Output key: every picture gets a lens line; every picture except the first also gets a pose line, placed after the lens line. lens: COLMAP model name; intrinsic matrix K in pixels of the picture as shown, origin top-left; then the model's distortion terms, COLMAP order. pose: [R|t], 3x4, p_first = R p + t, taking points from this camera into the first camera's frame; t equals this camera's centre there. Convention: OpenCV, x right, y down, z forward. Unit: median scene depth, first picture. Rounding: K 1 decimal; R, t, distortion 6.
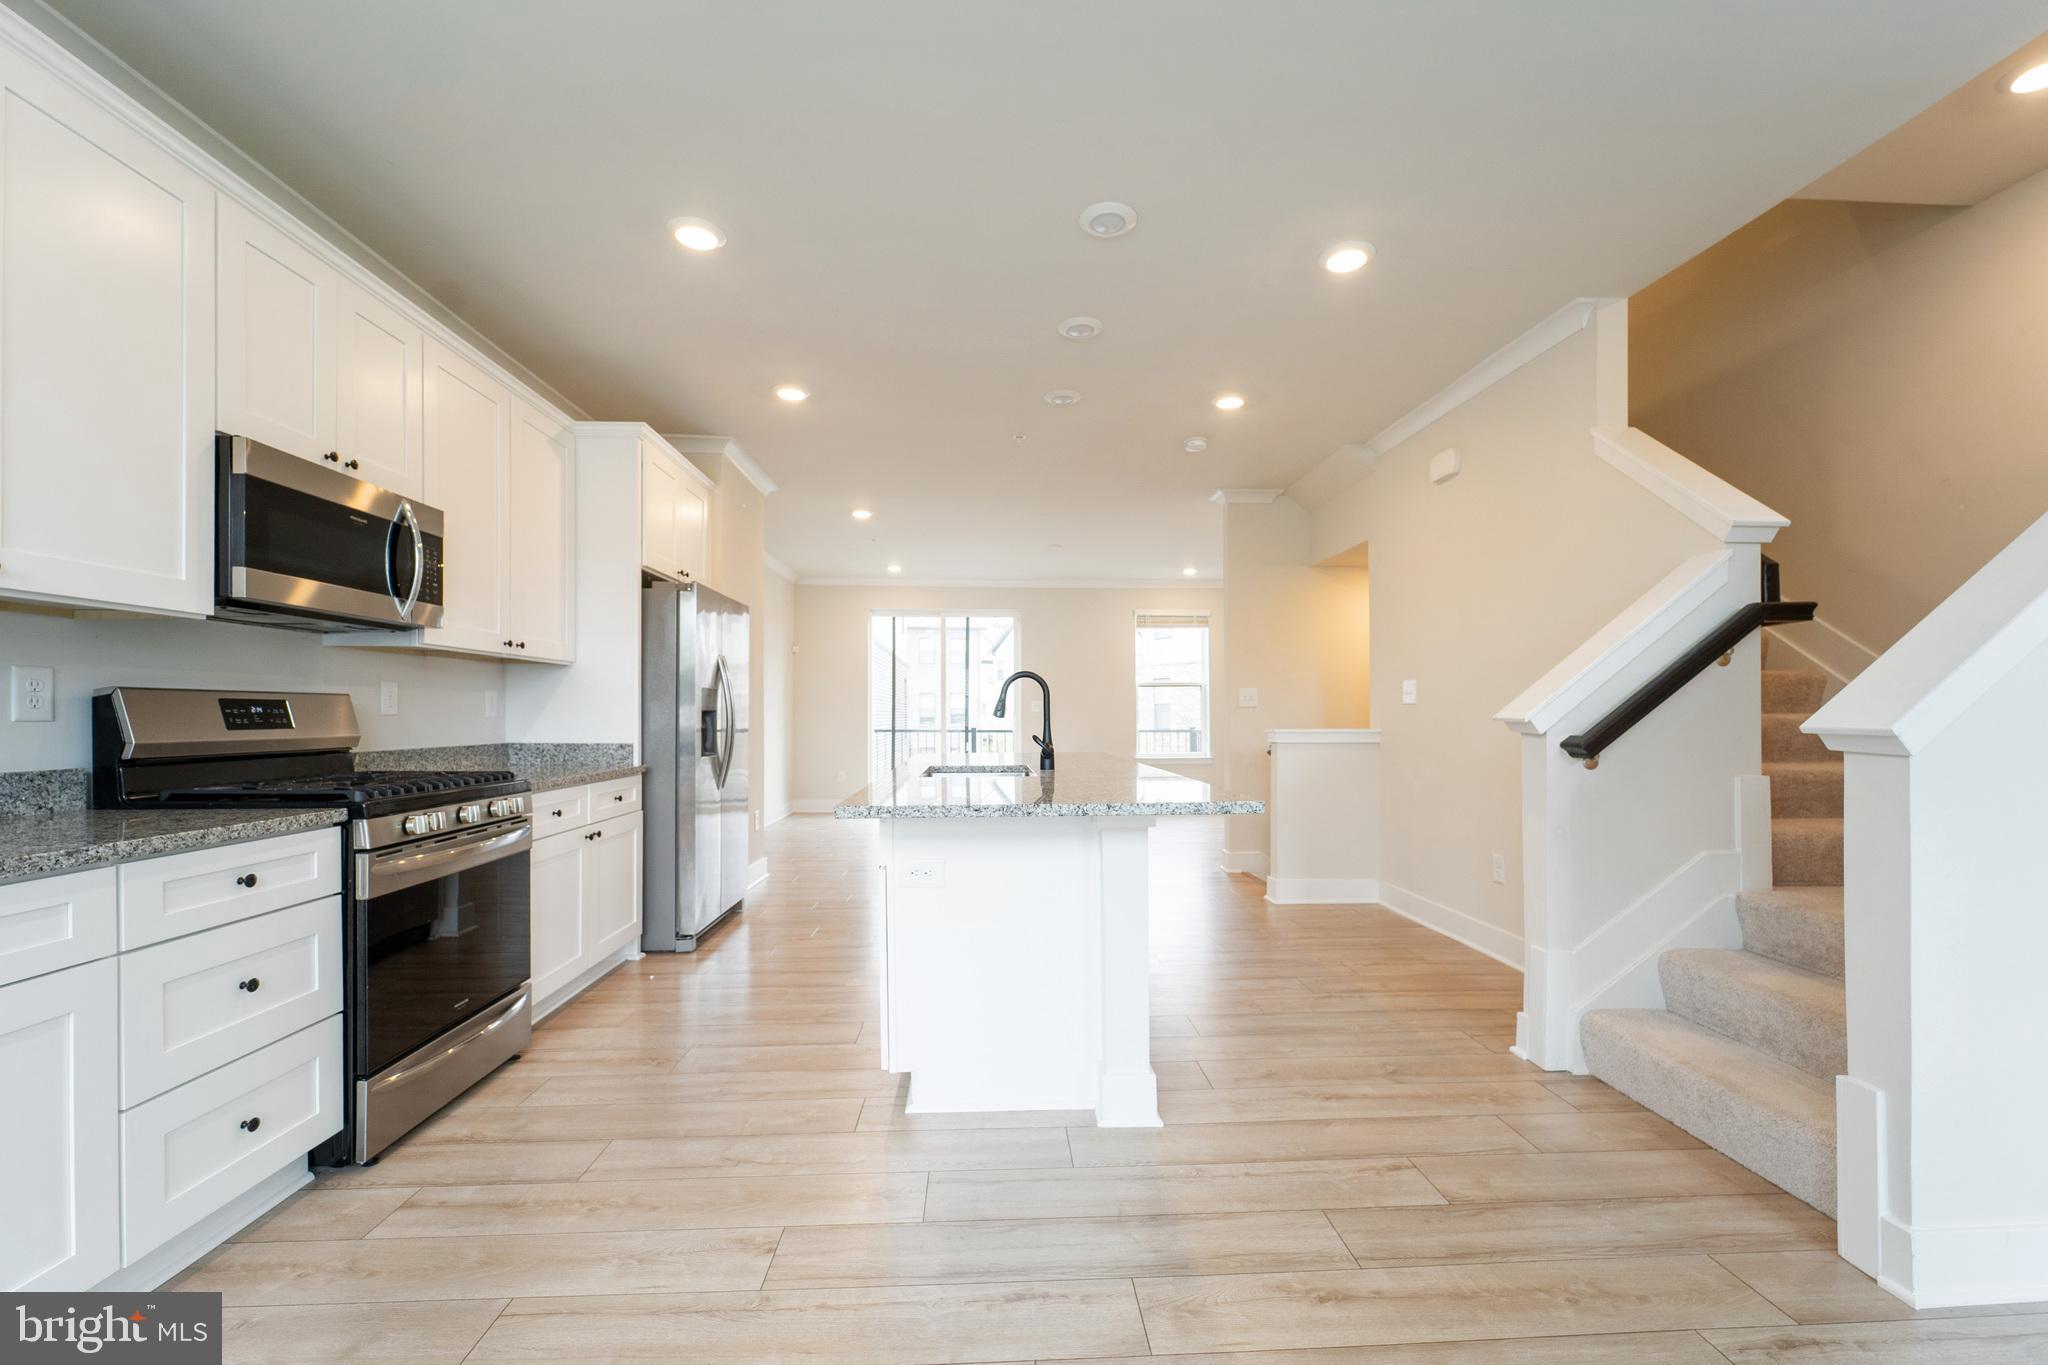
lens RADIAL K [[835.8, 0, 1020.8], [0, 835.8, 715.1], [0, 0, 1]] dist [-0.001254, -0.000742]
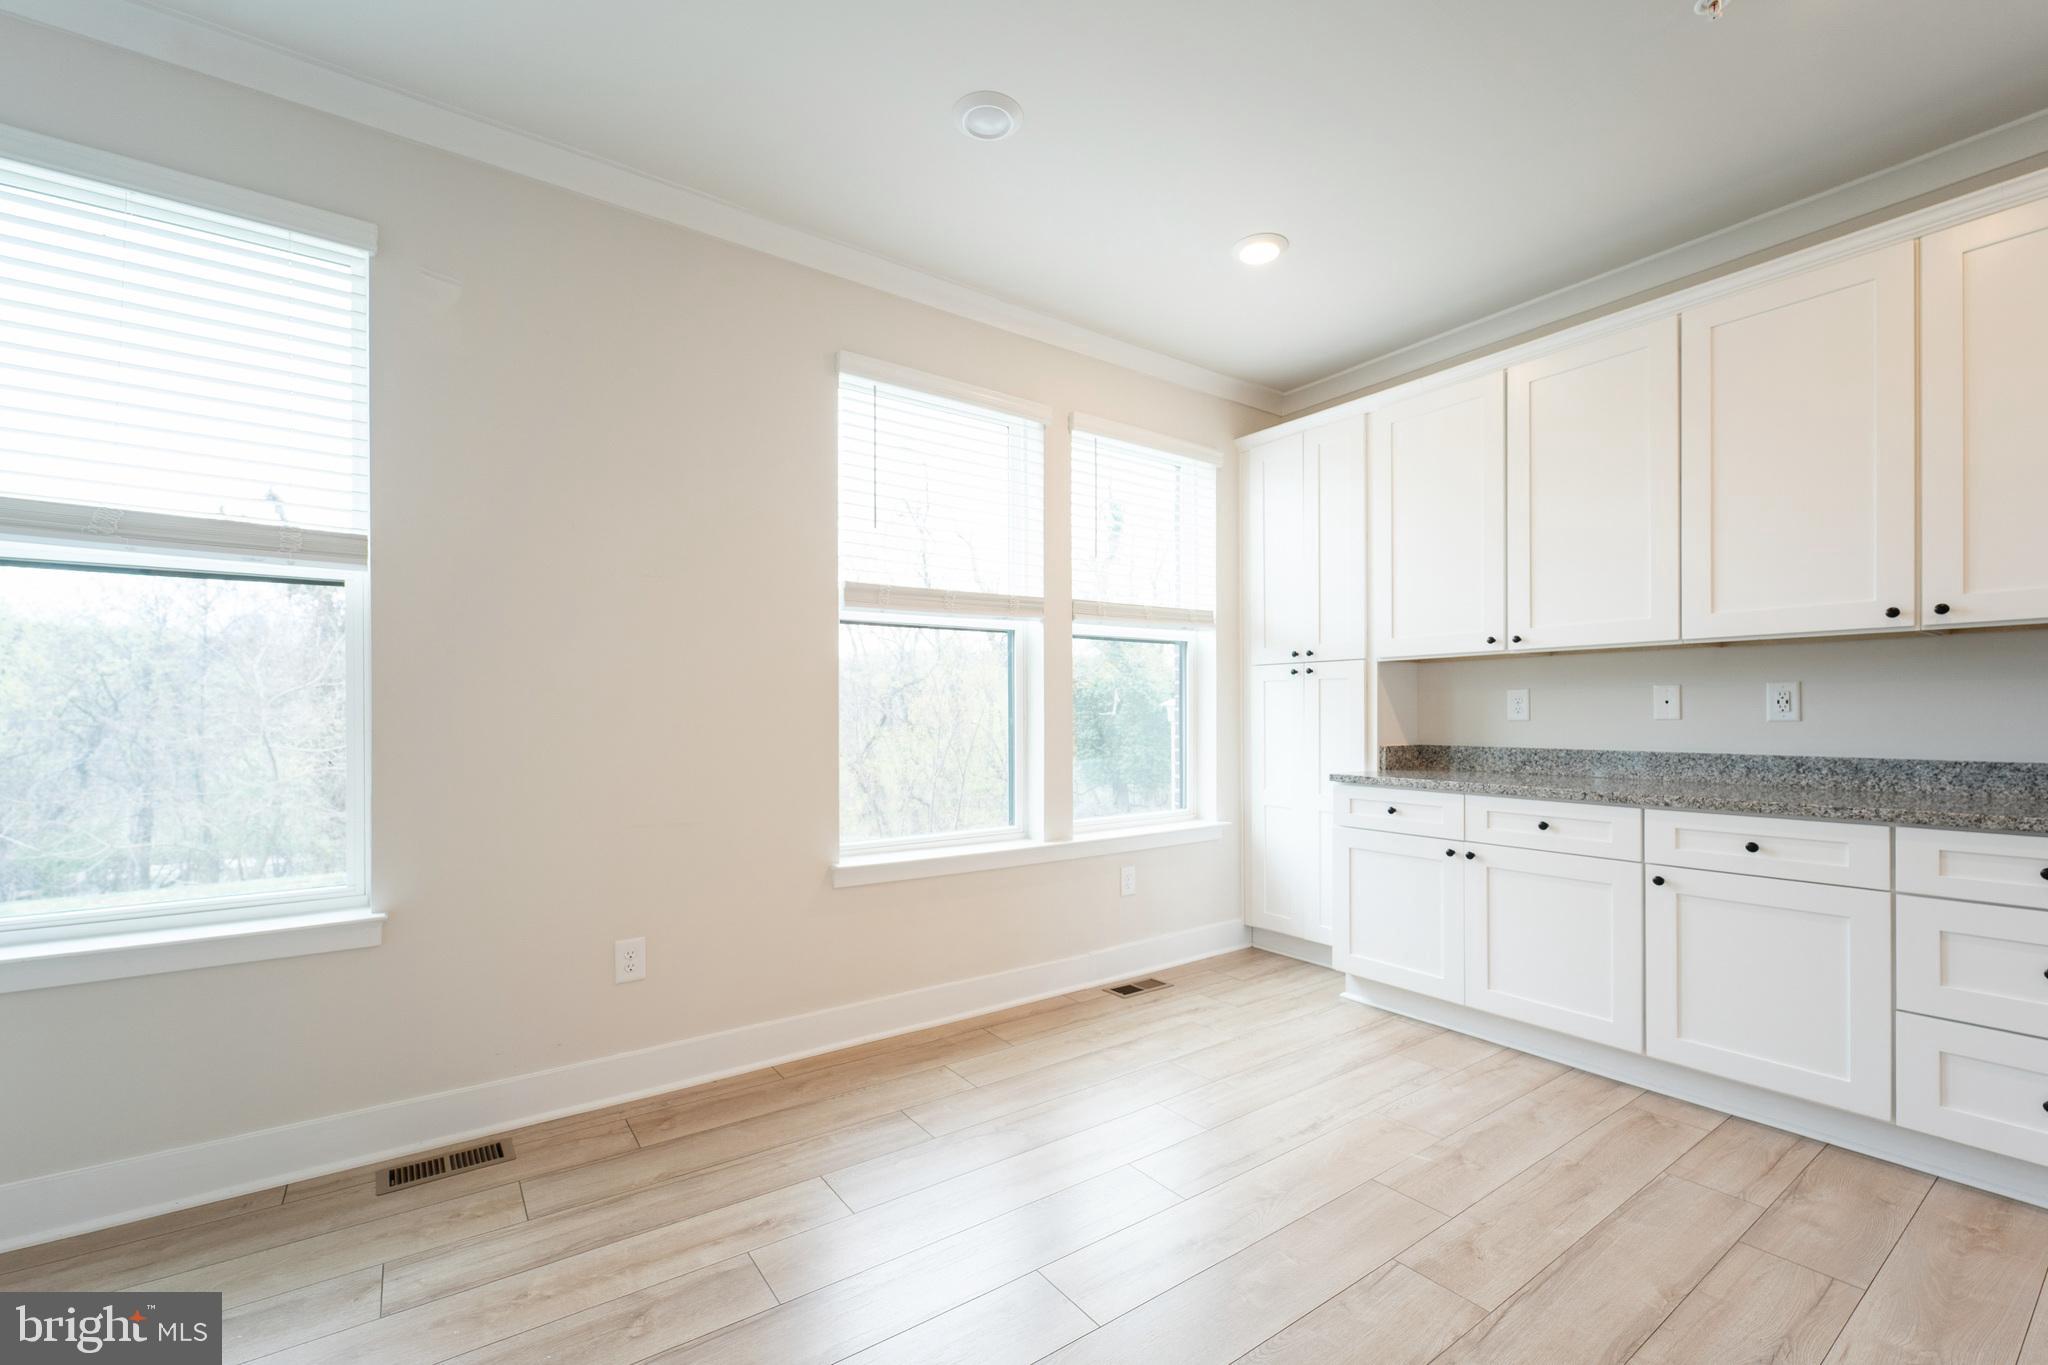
lens RADIAL K [[853.5, 0, 1021.0], [0, 853.5, 715.0], [0, 0, 1]] dist [0.001674, -0.003117]
pose [[-0.842214, 0.003994, -0.539128, 0.511390], [0.004114, 0.999991, 0.000980, -0.005928], [0.539127, -0.001392, -0.842223, 0.826646]]
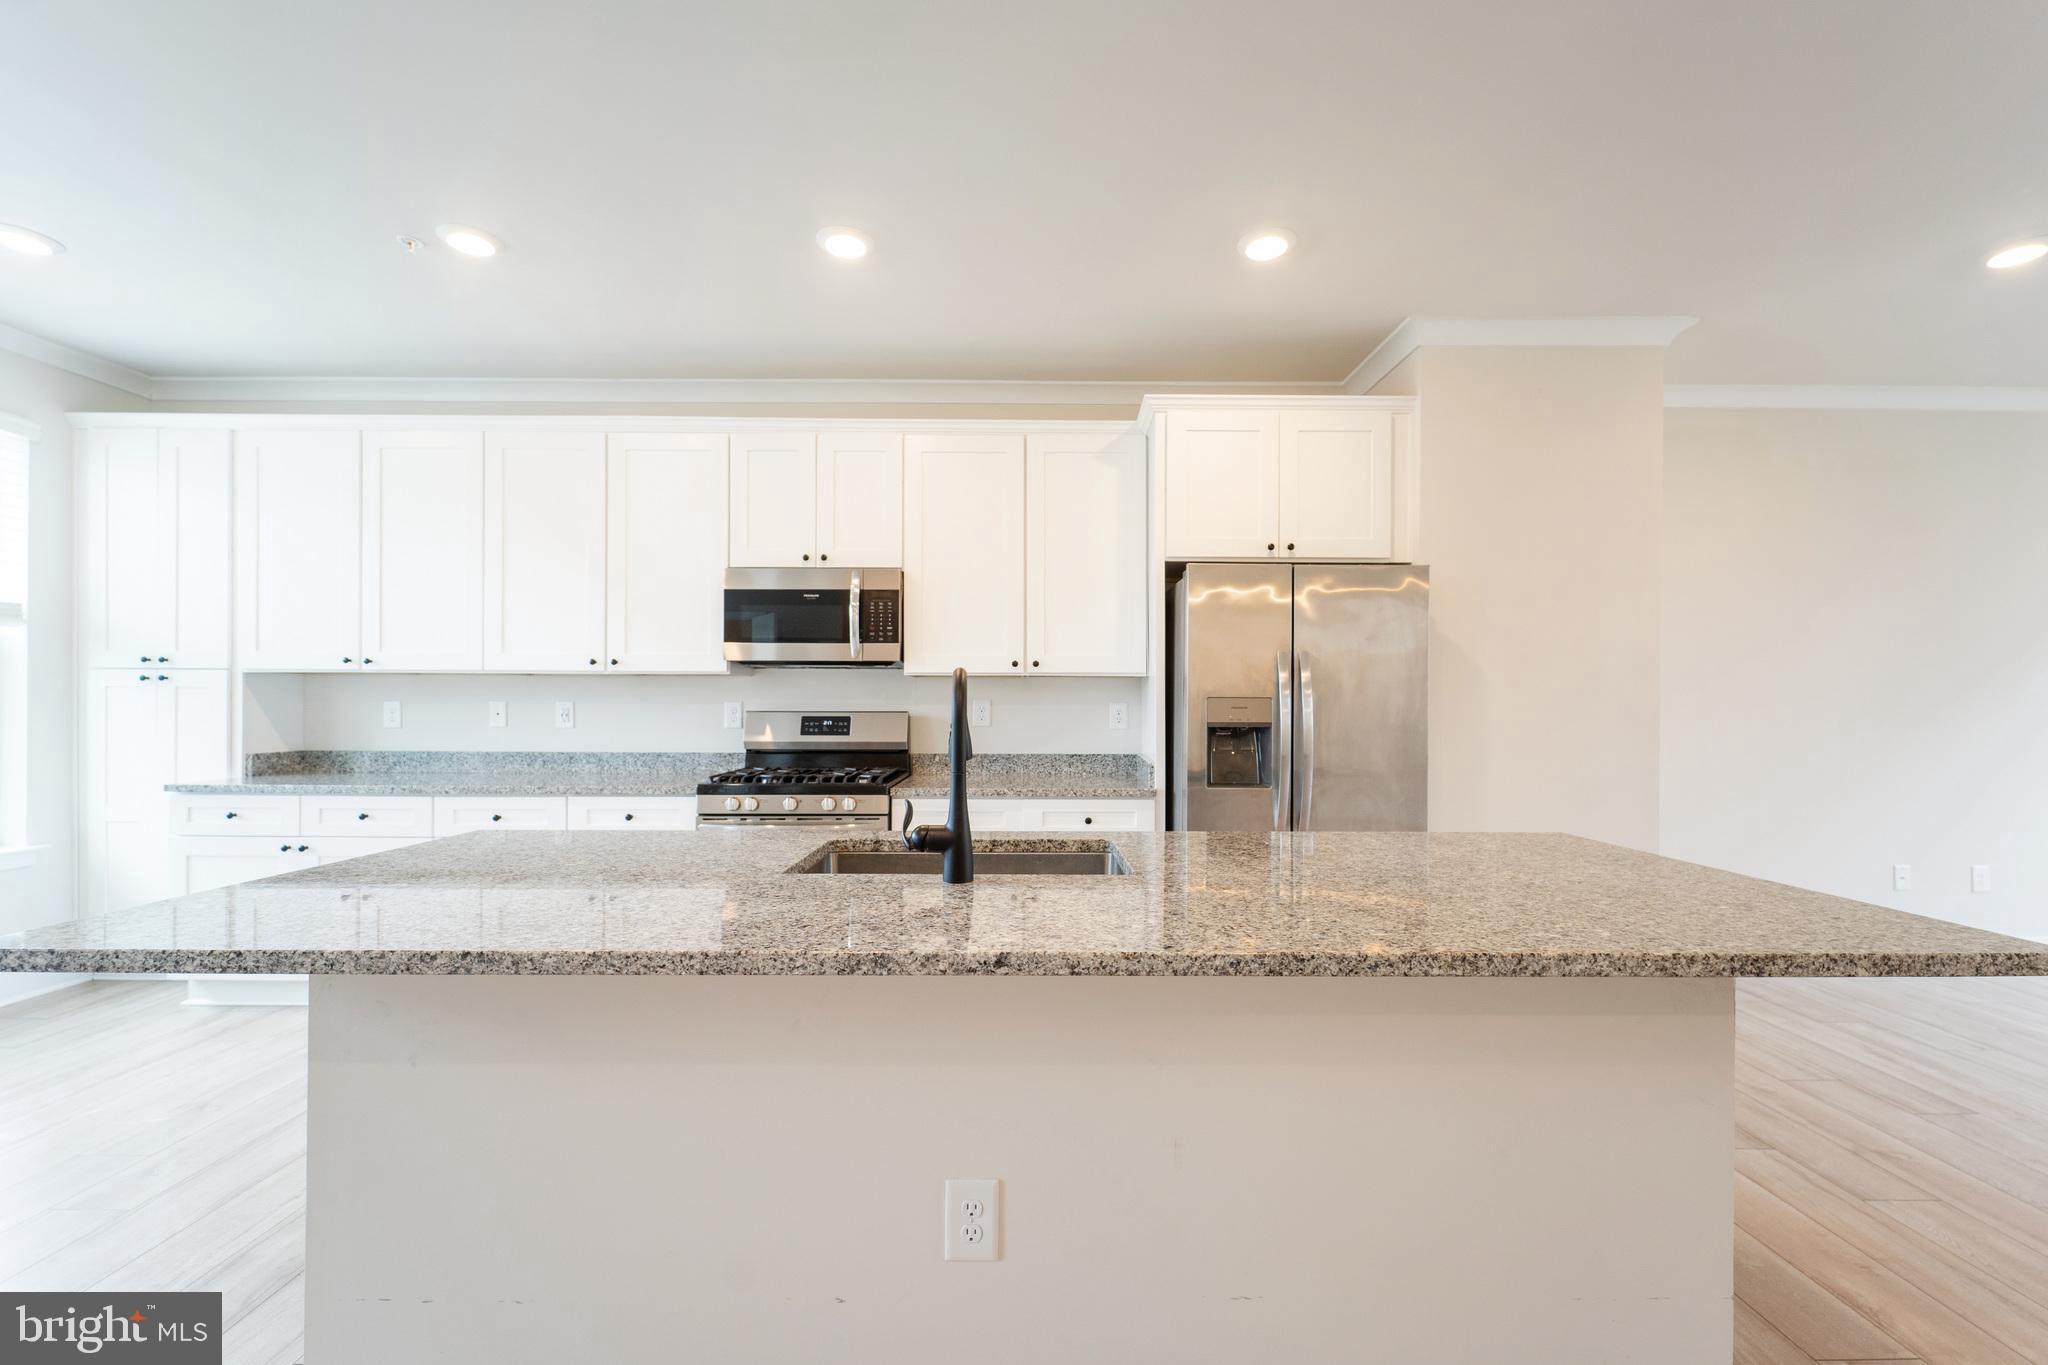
lens RADIAL K [[833.5, 0, 1024.8], [0, 833.5, 705.7], [0, 0, 1]] dist [-0.001903, -0.000370]
pose [[-0.041623, 0.000241, -0.999133, 0.622518], [-0.004106, 0.999991, 0.000412, -0.038925], [0.999125, 0.004119, -0.041621, 1.349633]]
